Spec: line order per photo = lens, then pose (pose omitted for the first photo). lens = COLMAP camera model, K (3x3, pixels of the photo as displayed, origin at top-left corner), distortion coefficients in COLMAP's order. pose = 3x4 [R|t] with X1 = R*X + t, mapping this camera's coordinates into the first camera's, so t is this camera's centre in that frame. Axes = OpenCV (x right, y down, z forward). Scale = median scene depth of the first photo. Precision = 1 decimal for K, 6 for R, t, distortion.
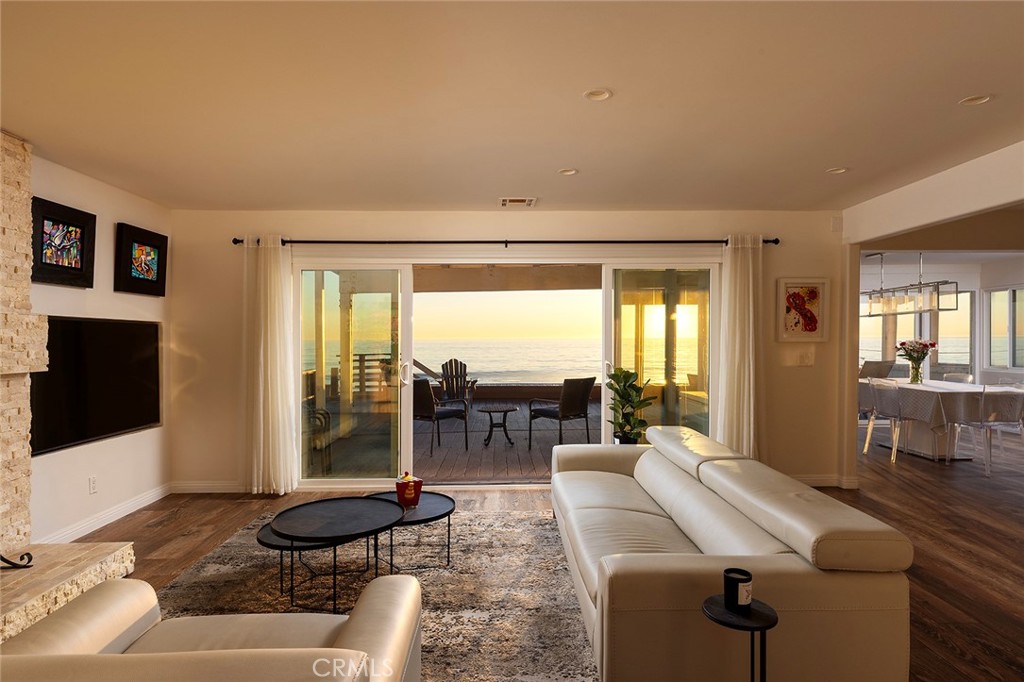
lens RADIAL K [[581.1, 0, 508.3], [0, 581.1, 343.5], [0, 0, 1]] dist [0.007603, 0.003821]
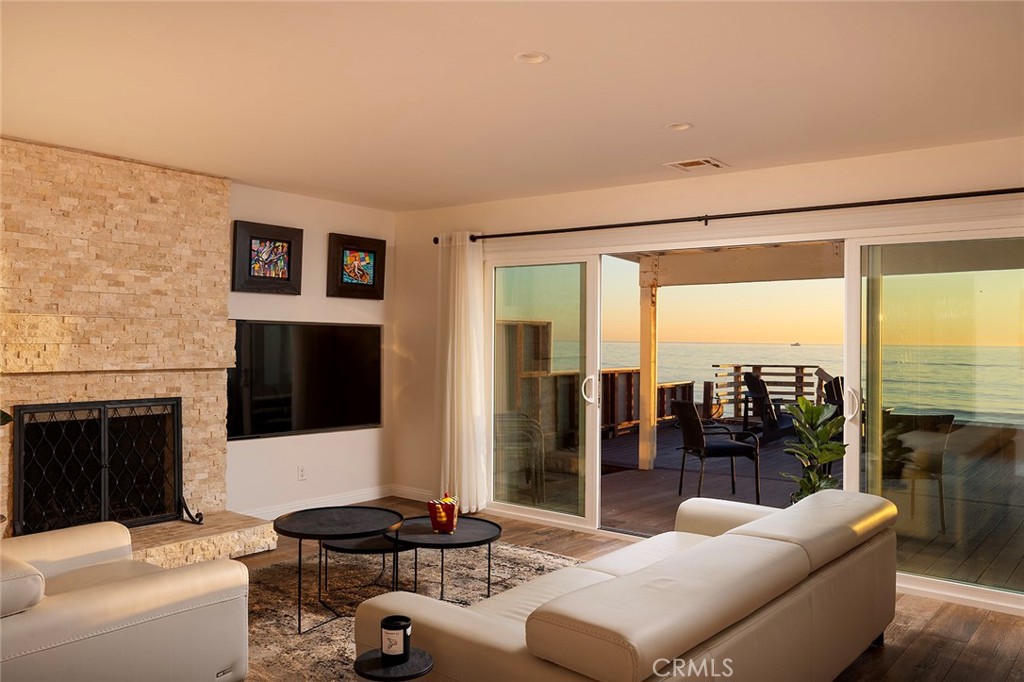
lens RADIAL K [[823.6, 0, 509.6], [0, 823.6, 340.6], [0, 0, 1]] dist [0.034272, -0.001225]
pose [[0.763169, 0.018538, -0.645933, 0.630867], [-0.023899, 0.999714, 0.000454, -0.018865], [0.645757, 0.015091, 0.763394, 0.059992]]
